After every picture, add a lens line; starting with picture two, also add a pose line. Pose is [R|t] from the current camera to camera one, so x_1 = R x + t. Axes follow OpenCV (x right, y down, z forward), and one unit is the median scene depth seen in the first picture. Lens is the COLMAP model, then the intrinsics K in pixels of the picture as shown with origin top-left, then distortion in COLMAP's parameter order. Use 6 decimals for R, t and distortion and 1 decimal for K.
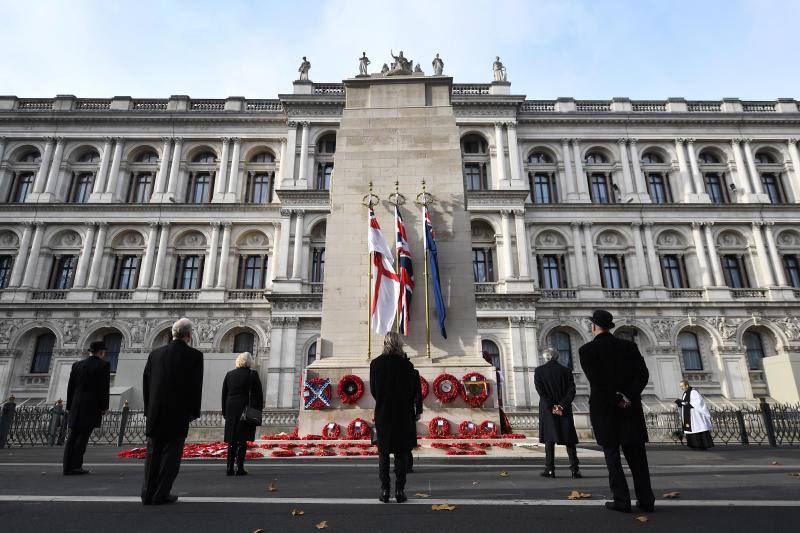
lens RADIAL K [[465.8, 0, 400.0], [0, 465.8, 266.5], [0, 0, 1]] dist [0.002889, -0.000021]
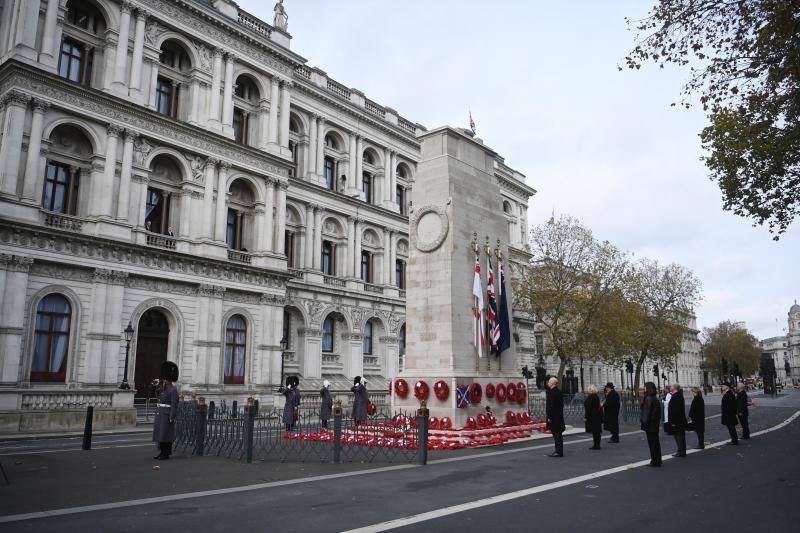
lens RADIAL K [[611.7, 0, 400.0], [0, 611.7, 266.5], [0, 0, 1]] dist [-0.032598, 0.005650]
pose [[0.629572, 0.153510, 0.761625, -0.475676], [-0.236224, 0.971698, -0.000585, -0.008201], [-0.740160, -0.179546, 0.648017, -0.004957]]
